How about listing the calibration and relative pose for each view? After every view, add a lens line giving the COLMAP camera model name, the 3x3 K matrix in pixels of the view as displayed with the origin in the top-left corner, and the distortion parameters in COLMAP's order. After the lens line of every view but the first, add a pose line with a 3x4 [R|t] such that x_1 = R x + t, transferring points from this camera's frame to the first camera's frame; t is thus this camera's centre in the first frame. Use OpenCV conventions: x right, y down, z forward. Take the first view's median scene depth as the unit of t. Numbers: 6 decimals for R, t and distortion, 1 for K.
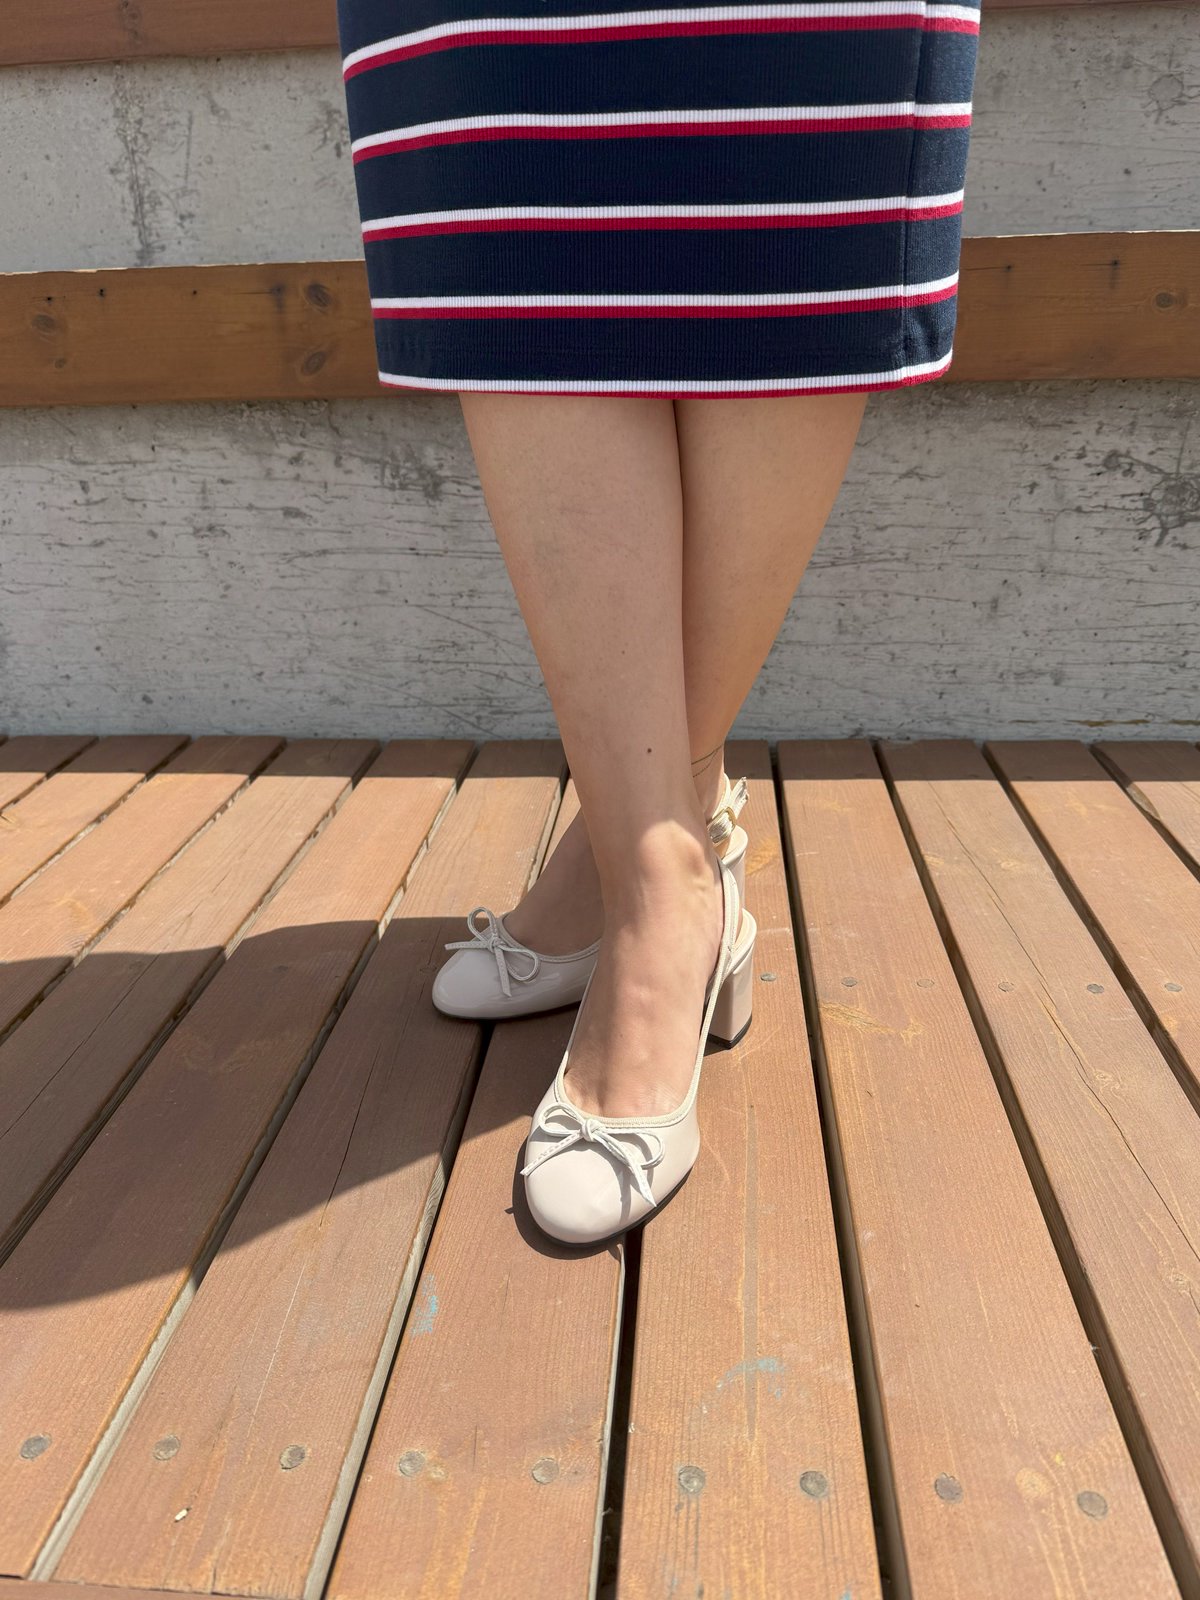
lens RADIAL K [[1206.6, 0, 593.9], [0, 1206.6, 797.1], [0, 0, 1]] dist [0.161584, -0.368070]
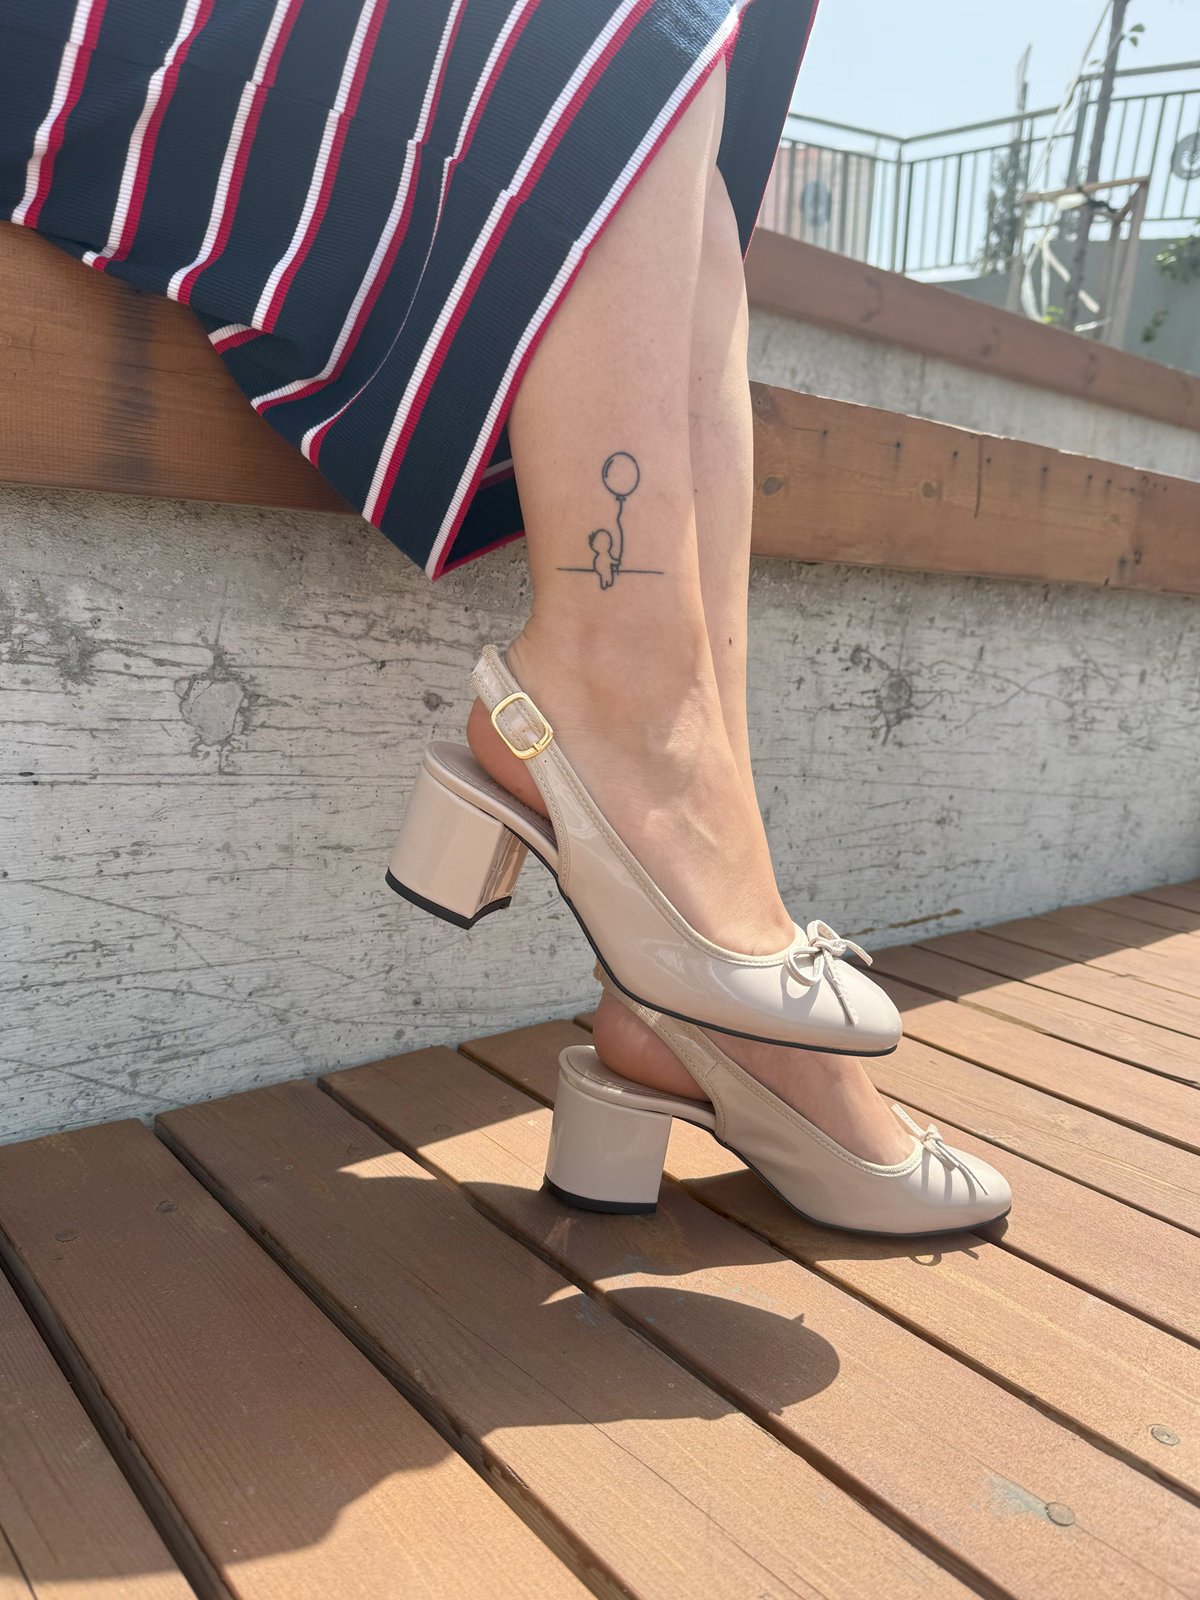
lens RADIAL K [[1206.9, 0, 597.8], [0, 1206.9, 796.3], [0, 0, 1]] dist [0.195523, -0.491532]
pose [[0.707320, -0.047276, 0.705311, -0.350705], [0.175290, 0.978328, -0.110213, -0.096045], [-0.684815, 0.201590, 0.700278, 0.478072]]
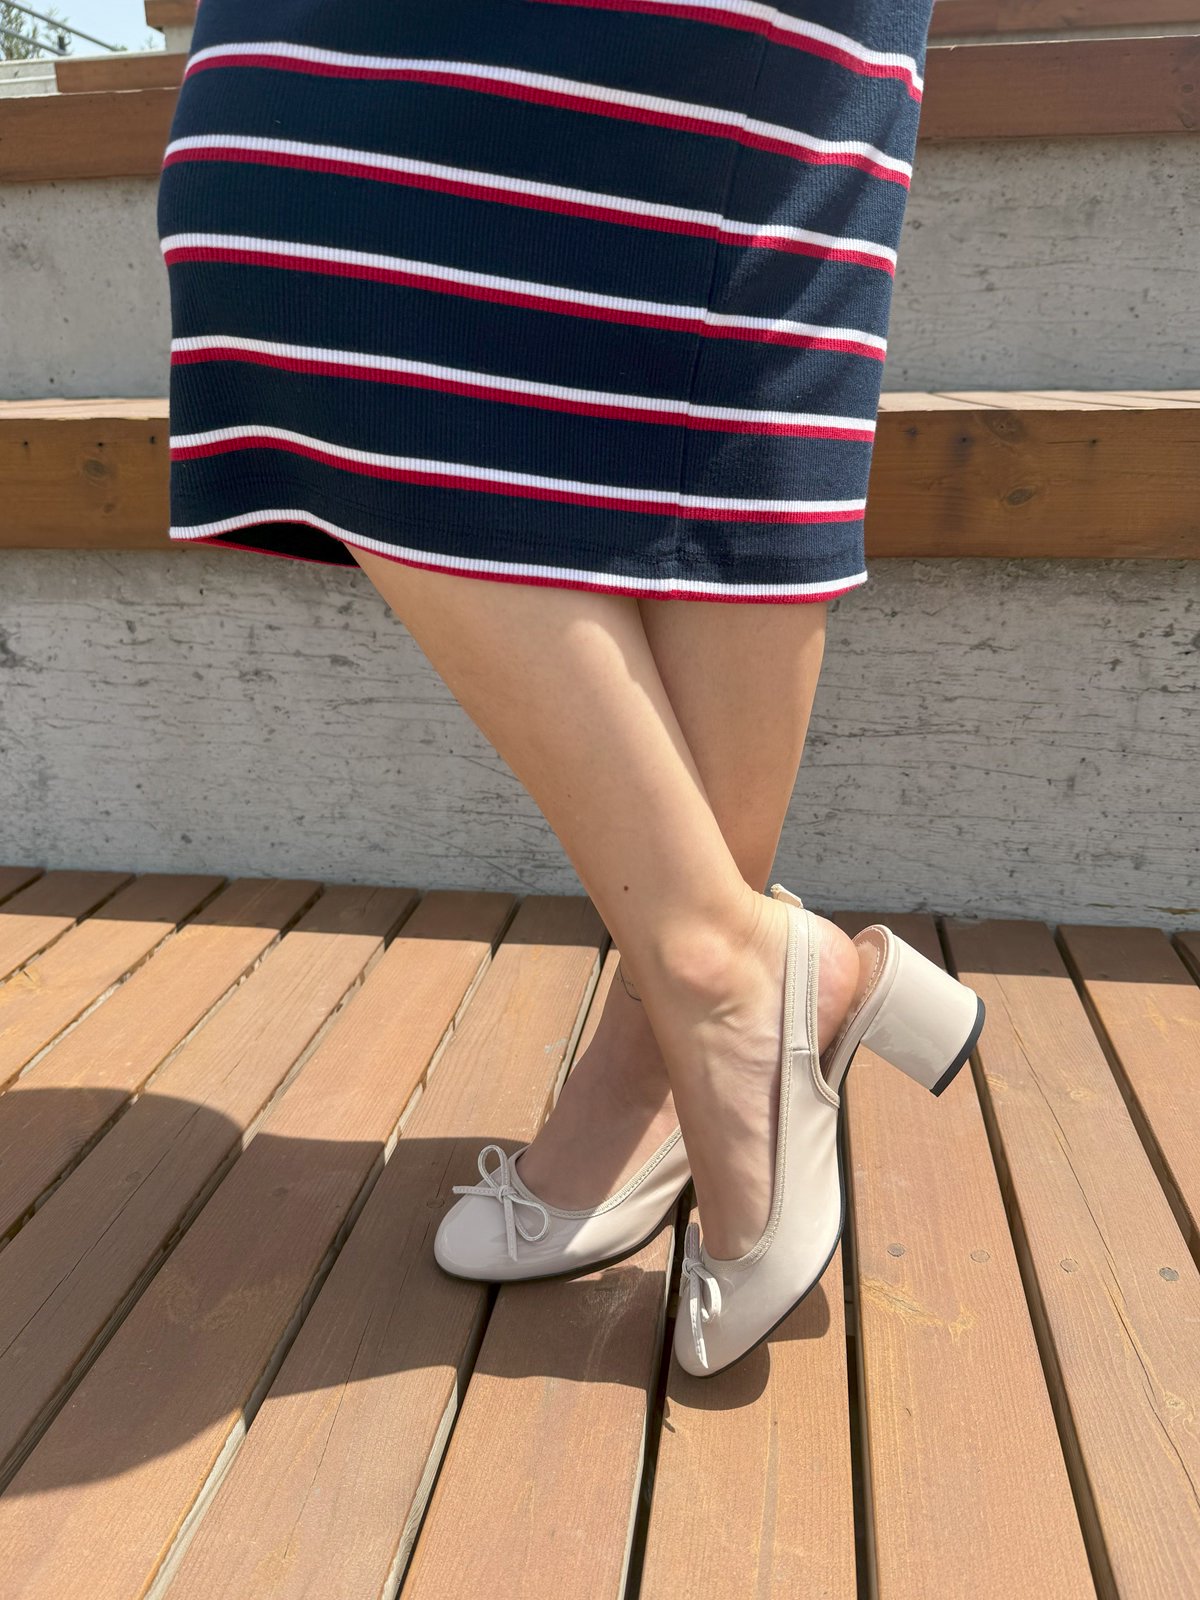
lens RADIAL K [[1206.0, 0, 600.0], [0, 1206.0, 800.0], [0, 0, 1]] dist [0.186475, -0.449386]
pose [[0.997821, 0.036562, -0.054919, 0.019320], [-0.038817, 0.998423, -0.040563, -0.090718], [0.053350, 0.042607, 0.997667, 0.044281]]
